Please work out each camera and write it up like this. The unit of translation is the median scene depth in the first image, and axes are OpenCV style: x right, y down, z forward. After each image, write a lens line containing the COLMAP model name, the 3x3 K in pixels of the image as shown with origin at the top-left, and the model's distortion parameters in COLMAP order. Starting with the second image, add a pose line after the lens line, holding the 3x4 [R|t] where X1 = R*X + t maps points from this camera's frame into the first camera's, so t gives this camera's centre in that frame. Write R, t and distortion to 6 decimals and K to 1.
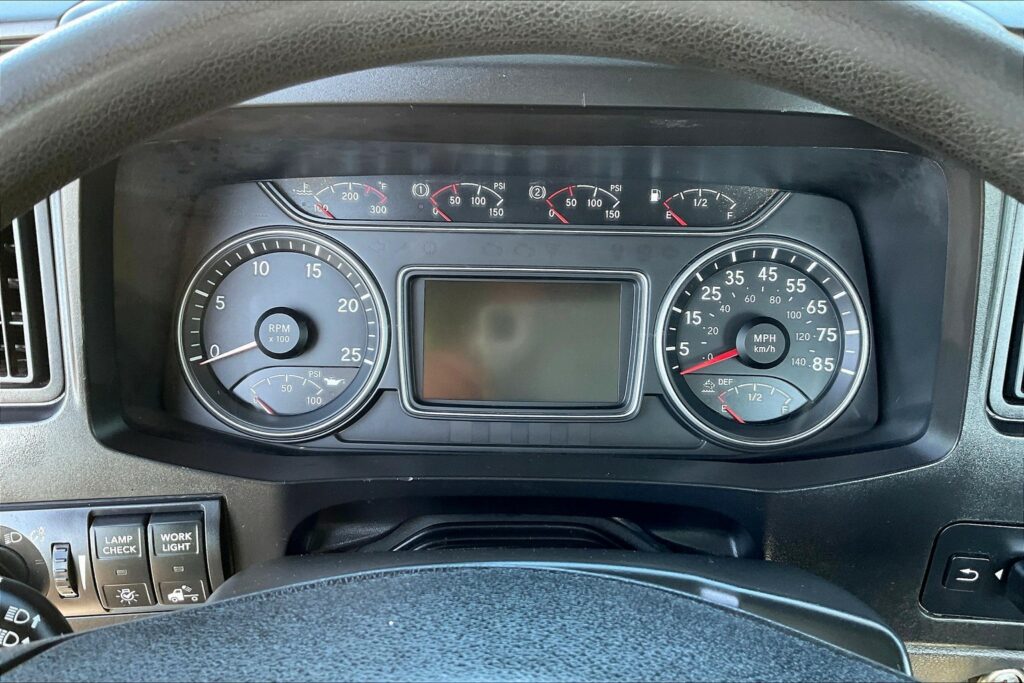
lens RADIAL K [[847.8, 0, 508.3], [0, 847.8, 340.0], [0, 0, 1]] dist [0.096823, -0.164399]
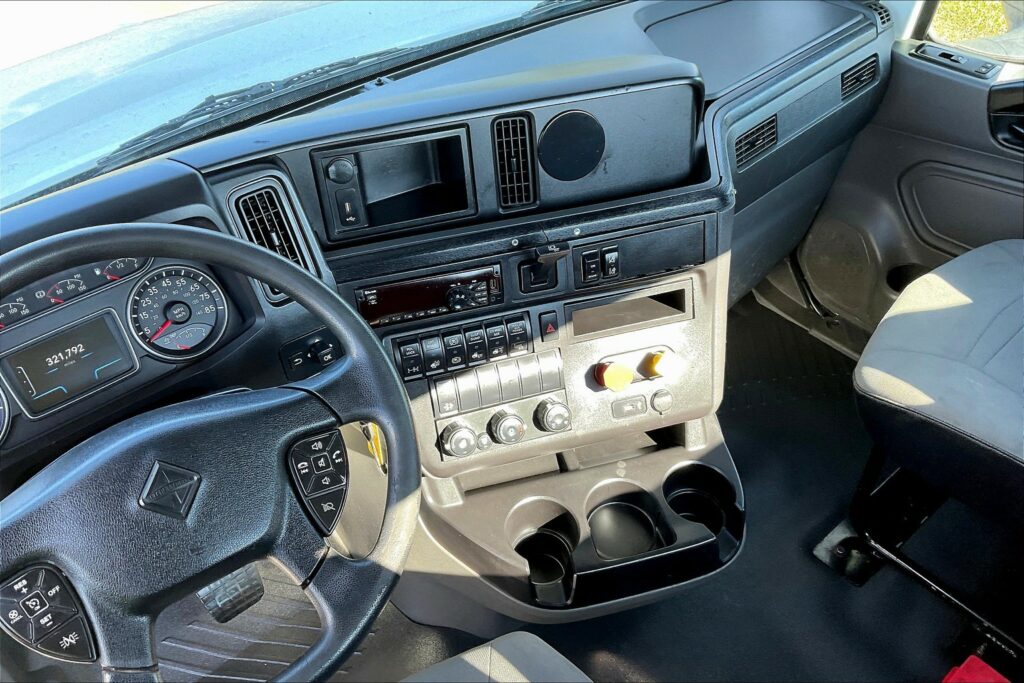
lens RADIAL K [[847.8, 0, 508.3], [0, 847.8, 340.0], [0, 0, 1]] dist [0.096823, -0.164399]
pose [[0.756527, -0.454976, 0.469749, -0.132944], [0.410136, 0.889581, 0.201084, -0.030249], [-0.509368, 0.040536, 0.859594, -1.335613]]
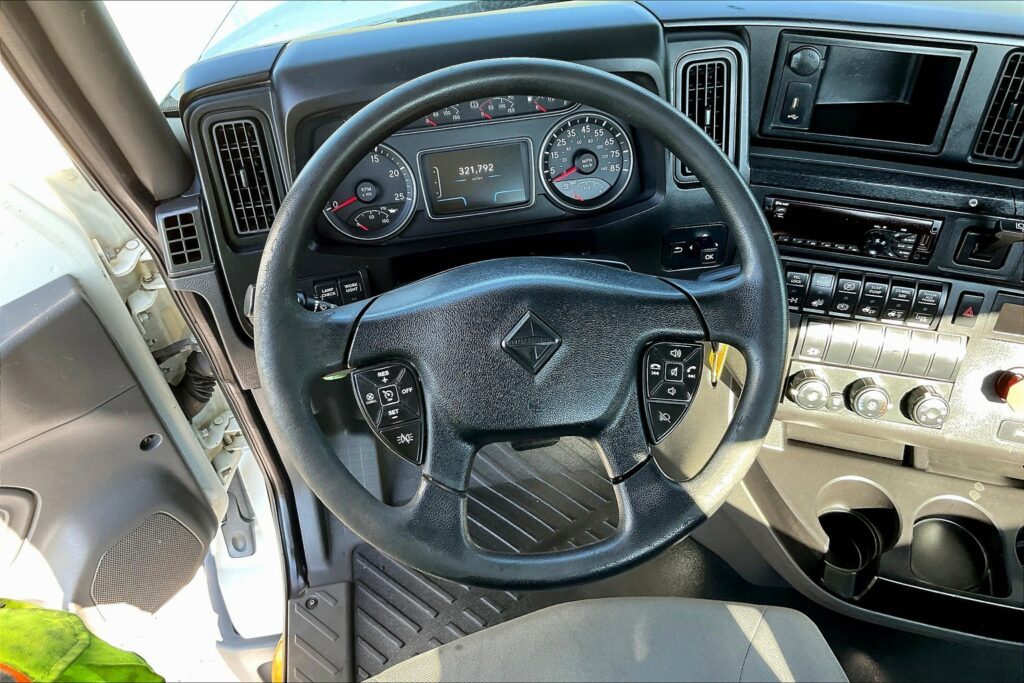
lens RADIAL K [[848.6, 0, 512.0], [0, 848.6, 341.5], [0, 0, 1]] dist [0.114050, -0.230268]
pose [[0.981497, -0.167442, 0.092877, -0.167171], [0.141111, 0.960404, 0.240234, -0.107116], [-0.129425, -0.222683, 0.966262, -1.173833]]
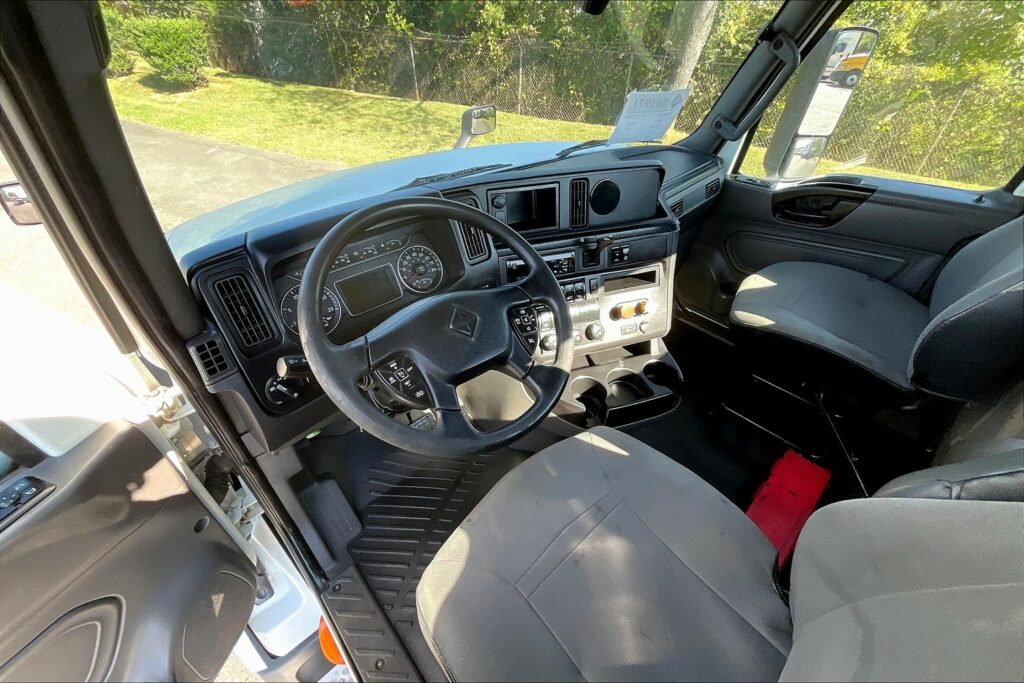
lens RADIAL K [[416.7, 0, 512.0], [0, 416.7, 341.5], [0, 0, 1]] dist [-0.001869, 0.000055]
pose [[0.714229, -0.432083, 0.550618, -0.695316], [0.404614, 0.896816, 0.178911, 0.140594], [-0.571108, 0.095004, 0.815359, -0.955800]]
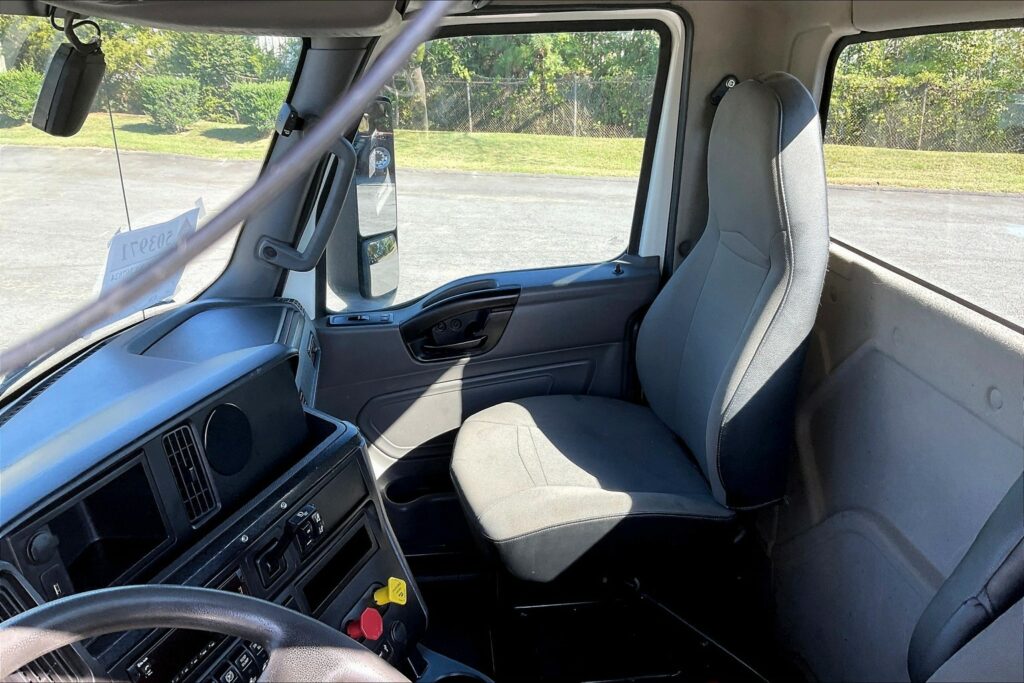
lens RADIAL K [[848.6, 0, 512.0], [0, 848.6, 341.5], [0, 0, 1]] dist [0.114050, -0.230268]
pose [[-0.107667, -0.333130, 0.936714, -0.887871], [0.596256, 0.732297, 0.328966, -0.485503], [-0.795541, 0.593940, 0.119787, -0.461485]]
